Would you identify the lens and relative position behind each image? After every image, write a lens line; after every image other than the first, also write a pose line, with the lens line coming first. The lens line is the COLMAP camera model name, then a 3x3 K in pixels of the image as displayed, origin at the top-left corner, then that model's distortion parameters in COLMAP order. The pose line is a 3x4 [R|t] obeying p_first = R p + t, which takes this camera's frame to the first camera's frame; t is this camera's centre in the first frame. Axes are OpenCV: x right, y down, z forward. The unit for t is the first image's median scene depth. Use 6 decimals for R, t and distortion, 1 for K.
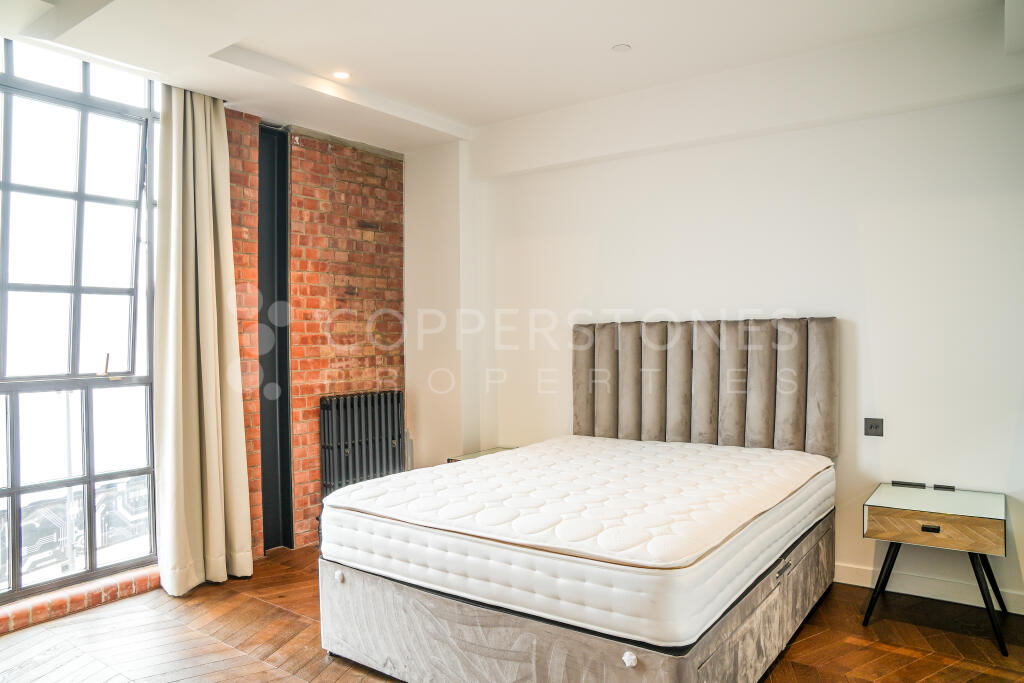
lens RADIAL K [[708.4, 0, 509.8], [0, 708.4, 336.3], [0, 0, 1]] dist [-0.148250, 0.120280]
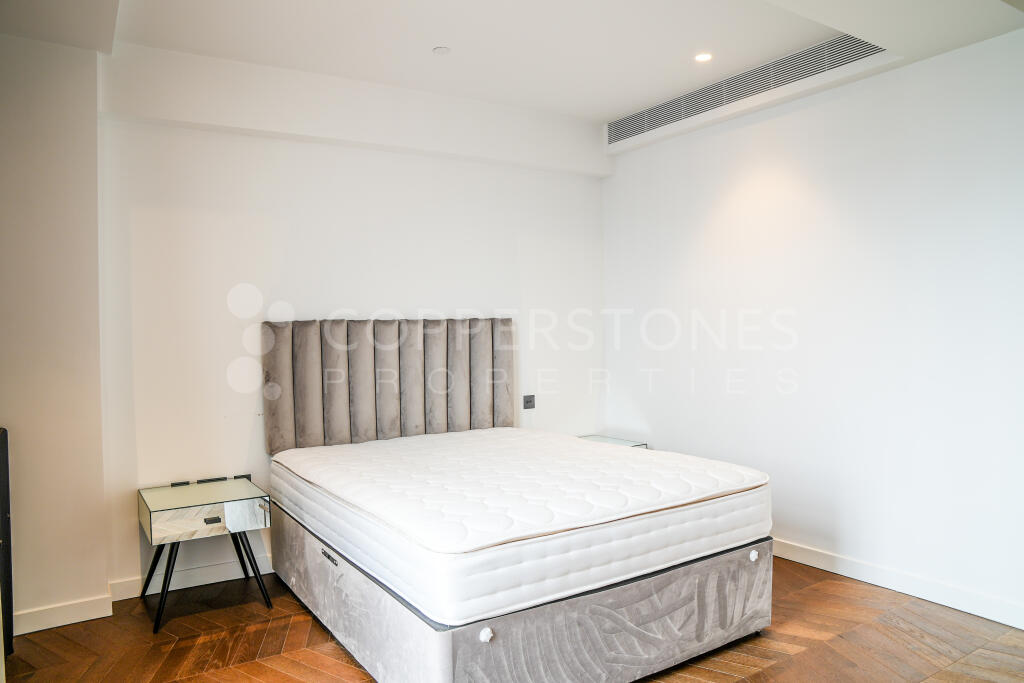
lens RADIAL K [[708.4, 0, 509.8], [0, 708.4, 336.3], [0, 0, 1]] dist [-0.148250, 0.120280]
pose [[0.361881, -0.000950, 0.932224, -0.741019], [0.012717, 0.999911, -0.003918, 0.010602], [-0.932137, 0.013273, 0.361861, 0.530683]]
